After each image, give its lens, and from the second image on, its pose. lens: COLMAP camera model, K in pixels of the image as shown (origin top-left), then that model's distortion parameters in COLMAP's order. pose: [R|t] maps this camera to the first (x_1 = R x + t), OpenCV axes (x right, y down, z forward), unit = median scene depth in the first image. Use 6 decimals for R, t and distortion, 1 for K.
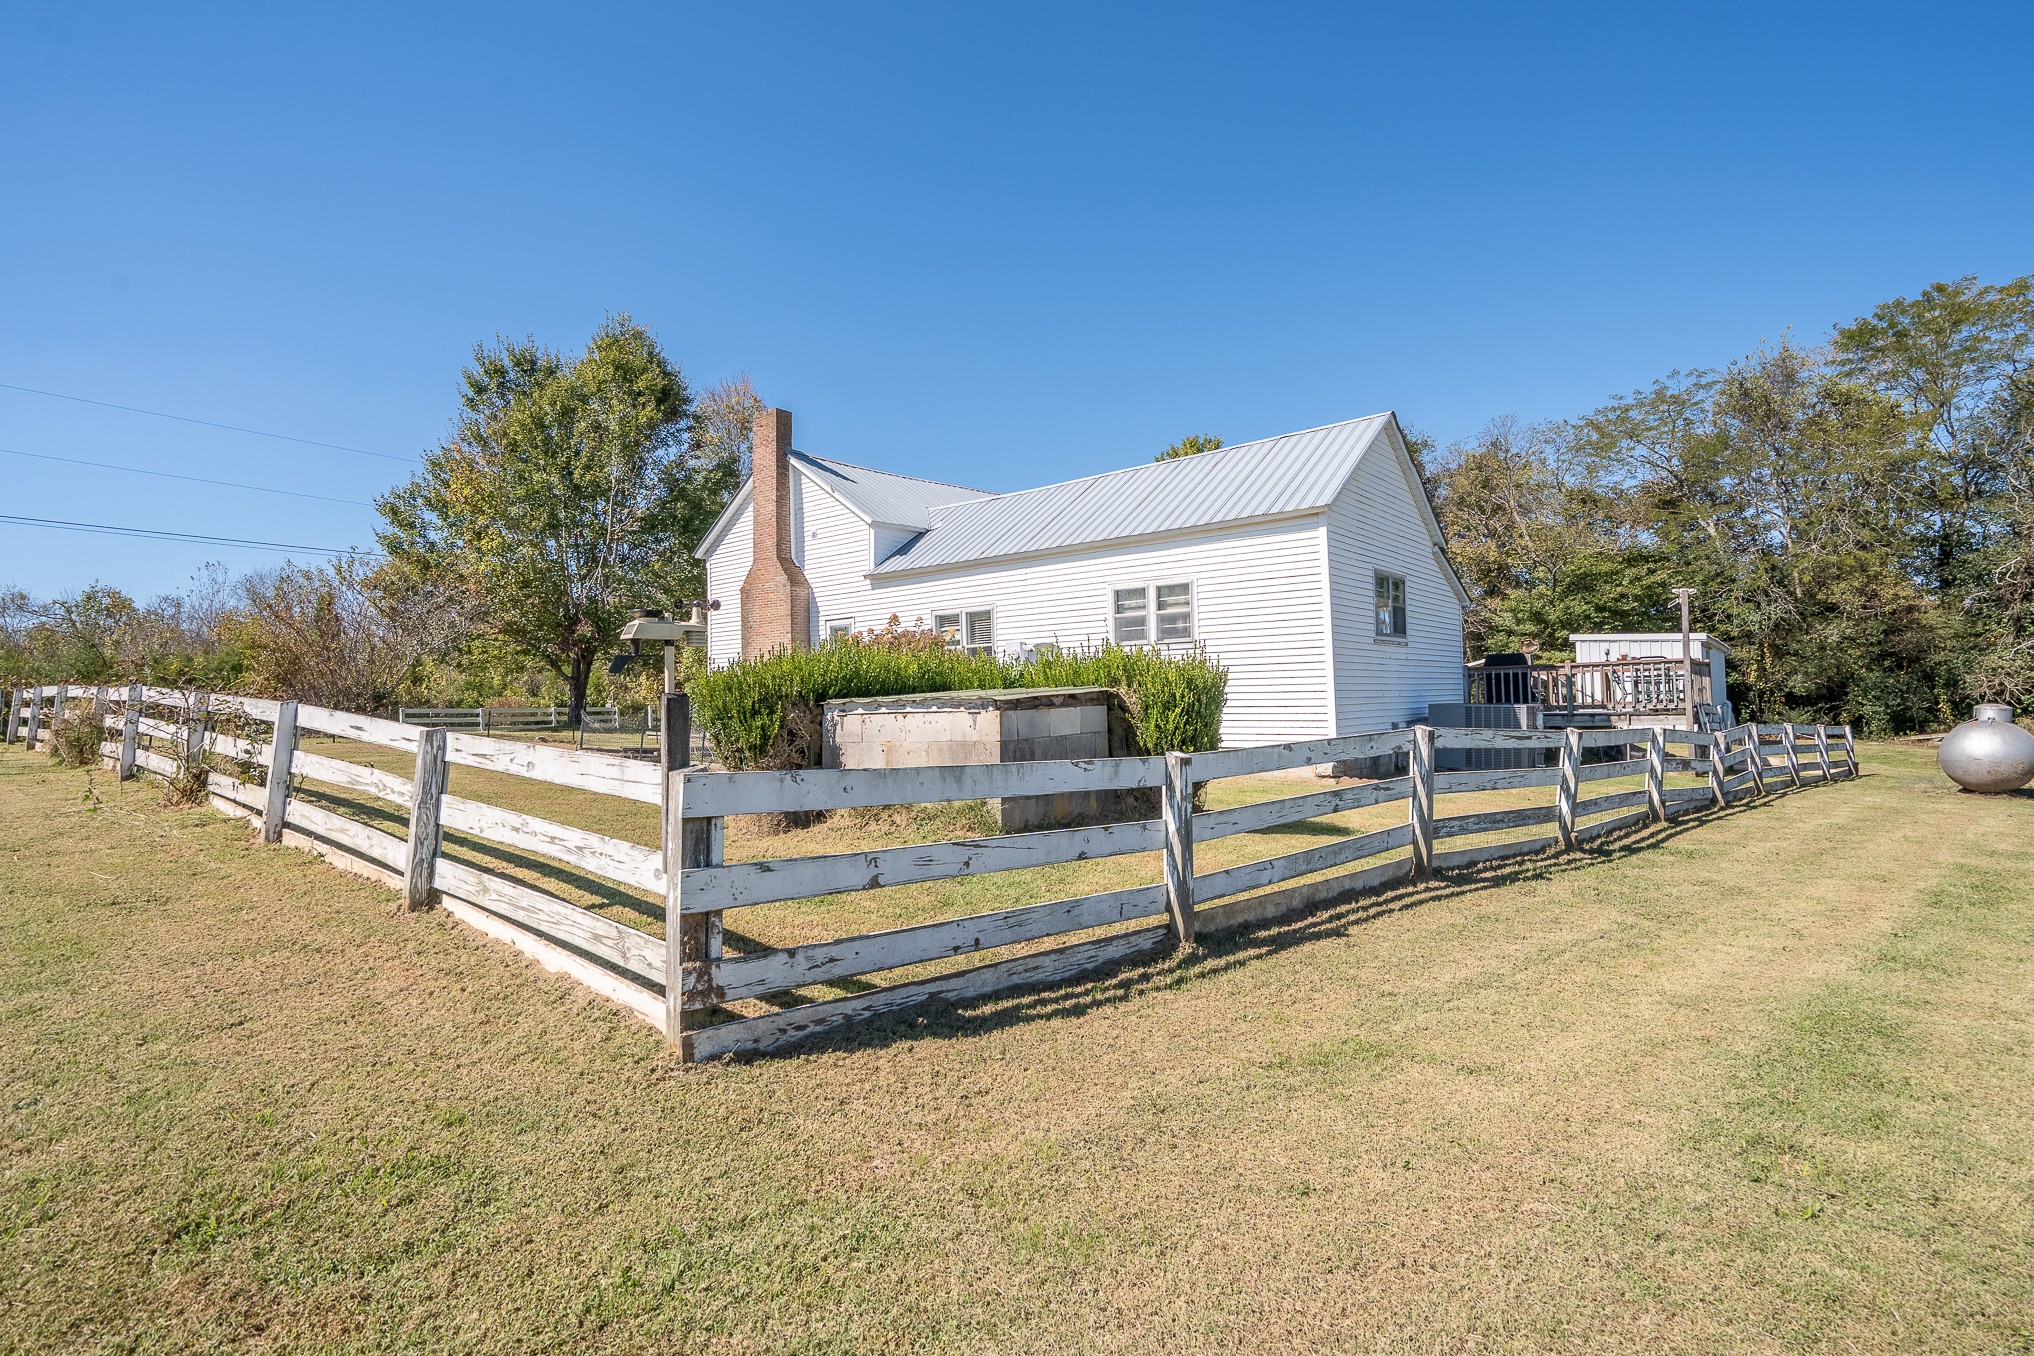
lens RADIAL K [[1028.7, 0, 1060.5], [0, 1028.7, 682.0], [0, 0, 1]] dist [-0.004989, 0.000884]
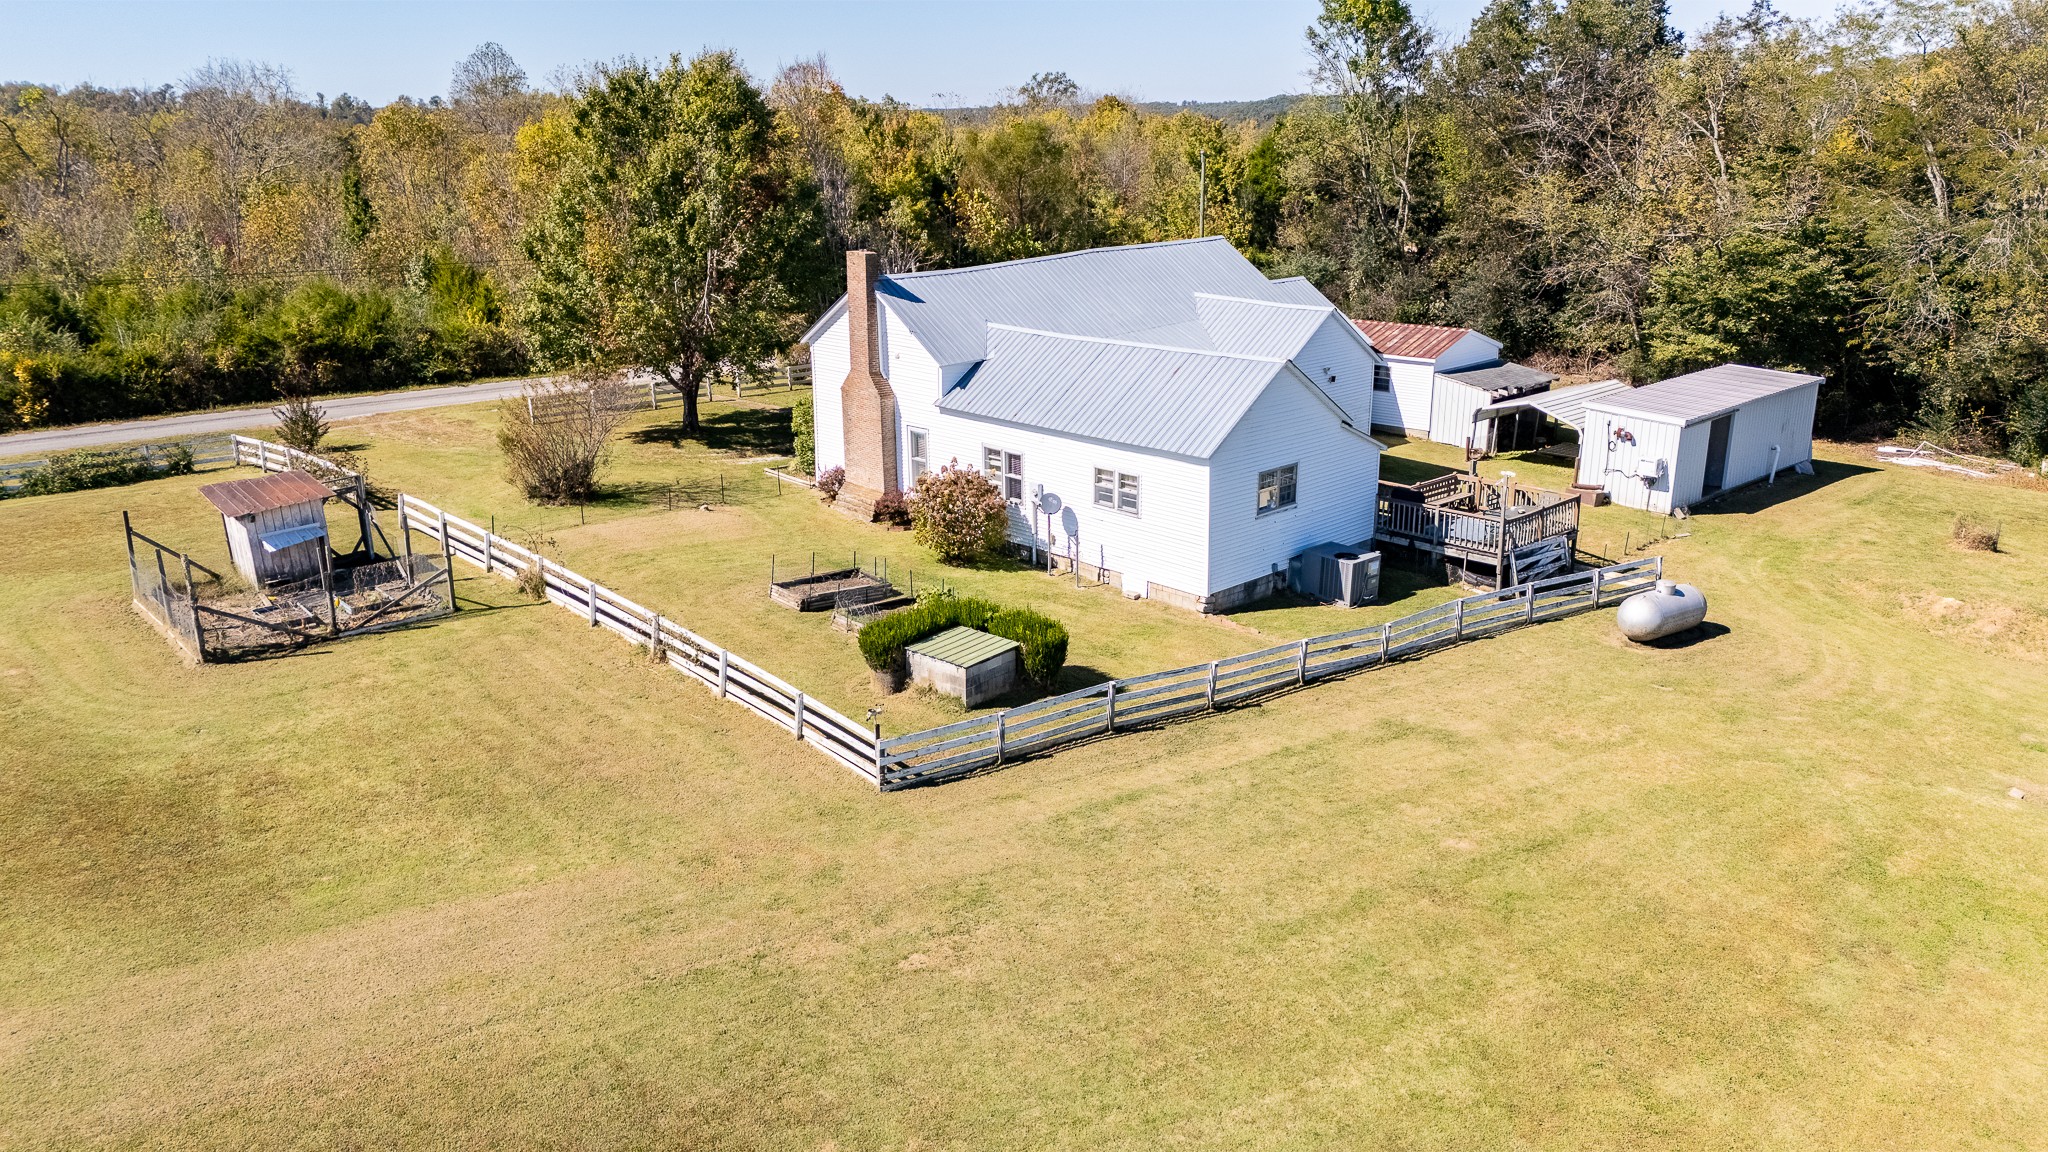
lens RADIAL K [[1497.9, 0, 1024.0], [0, 1497.9, 576.0], [0, 0, 1]] dist [0.089442, -0.082458]
pose [[0.988454, 0.043609, -0.145112, 0.211840], [-0.001626, 0.960687, 0.277629, -0.419876], [0.151515, -0.274187, 0.949666, -0.875159]]
